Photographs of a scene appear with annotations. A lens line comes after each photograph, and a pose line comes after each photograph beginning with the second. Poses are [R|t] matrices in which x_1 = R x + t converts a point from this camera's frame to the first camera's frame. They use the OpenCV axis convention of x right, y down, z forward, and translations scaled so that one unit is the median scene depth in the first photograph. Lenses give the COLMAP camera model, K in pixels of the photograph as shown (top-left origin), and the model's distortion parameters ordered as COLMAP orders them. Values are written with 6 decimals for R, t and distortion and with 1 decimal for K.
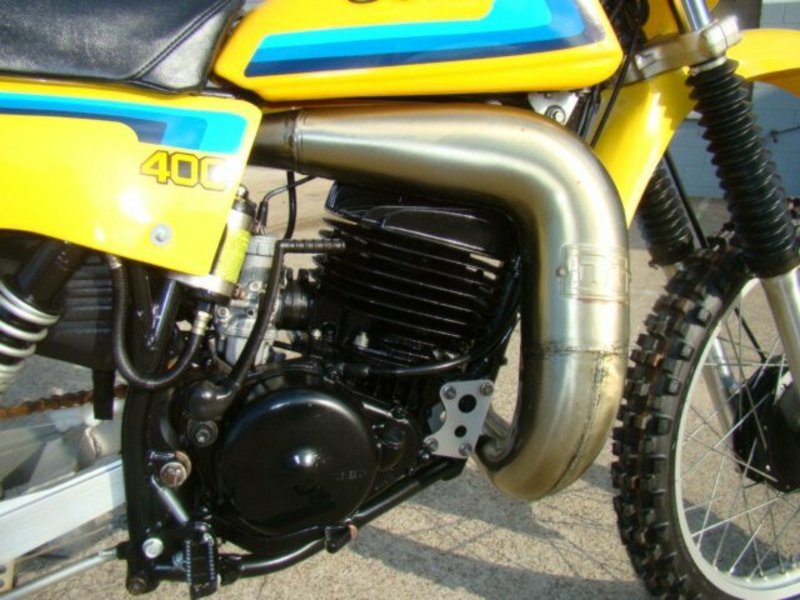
lens RADIAL K [[727.4, 0, 395.2], [0, 727.4, 305.0], [0, 0, 1]] dist [-0.176660, 0.090163]
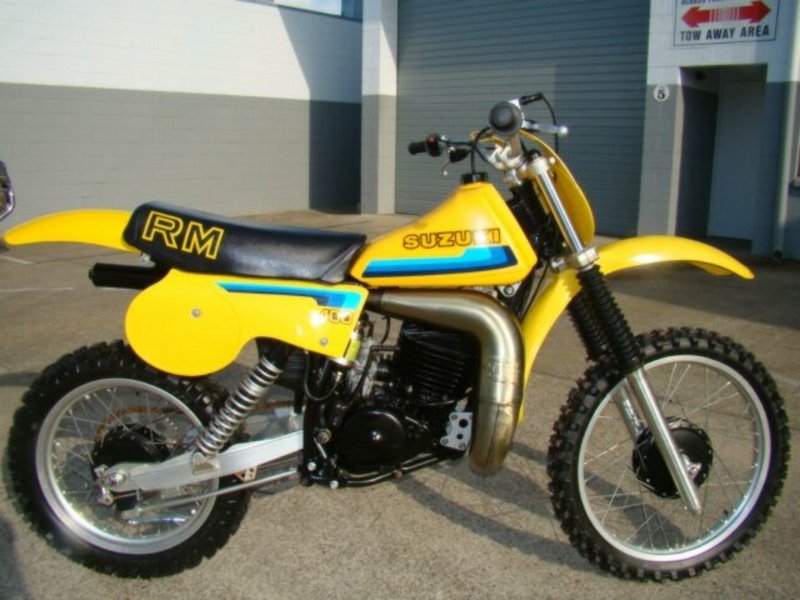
lens RADIAL K [[727.4, 0, 406.2], [0, 727.4, 301.3], [0, 0, 1]] dist [-0.176660, 0.090163]
pose [[0.962436, 0.056000, -0.265673, 0.549226], [-0.070561, 0.996466, -0.045576, -0.124452], [0.262181, 0.062610, 0.962985, -1.237748]]
